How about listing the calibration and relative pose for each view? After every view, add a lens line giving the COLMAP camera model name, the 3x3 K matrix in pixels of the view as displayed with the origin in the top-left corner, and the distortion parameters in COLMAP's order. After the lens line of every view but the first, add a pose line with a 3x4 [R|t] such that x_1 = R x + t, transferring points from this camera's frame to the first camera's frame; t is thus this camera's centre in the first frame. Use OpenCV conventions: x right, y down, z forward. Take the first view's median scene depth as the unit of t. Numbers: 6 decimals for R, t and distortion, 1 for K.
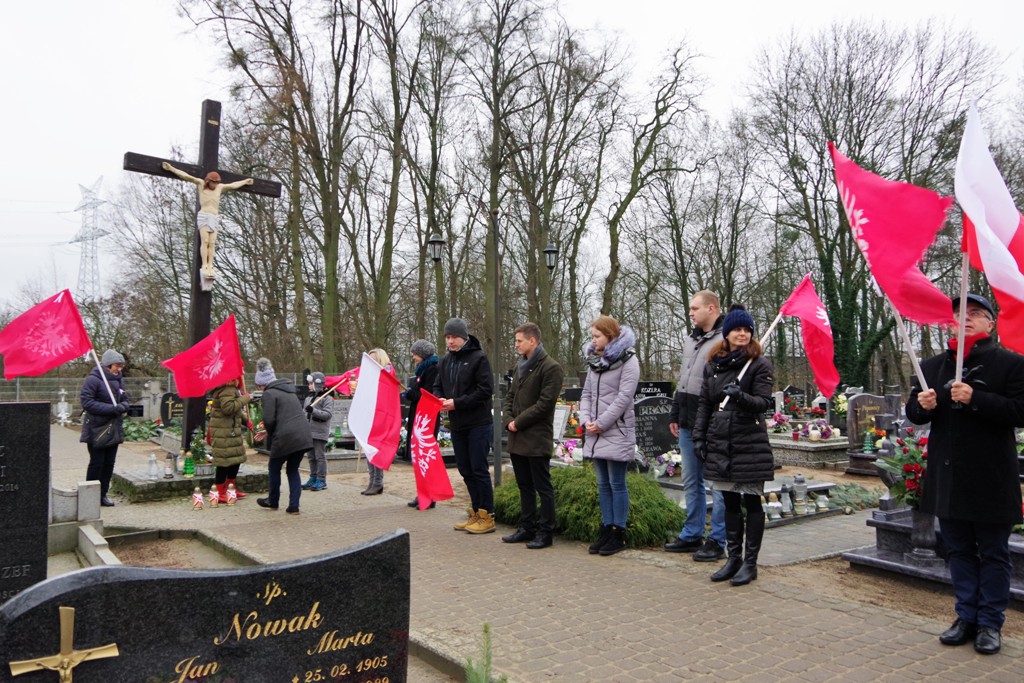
lens RADIAL K [[820.3, 0, 512.0], [0, 820.3, 341.5], [0, 0, 1]] dist [-0.054212, 0.154045]
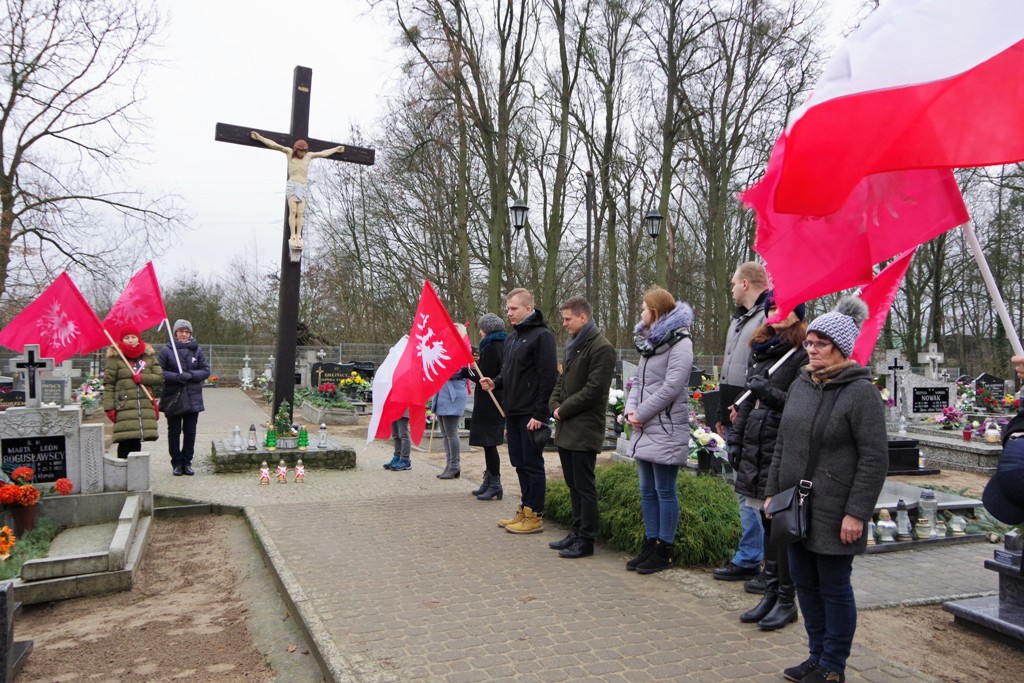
lens RADIAL K [[820.3, 0, 512.0], [0, 820.3, 341.5], [0, 0, 1]] dist [-0.054212, 0.154045]
pose [[0.973637, 0.021389, -0.227100, 0.111139], [-0.014277, 0.999356, 0.032914, -0.002453], [0.227658, -0.028804, 0.973315, 0.102593]]
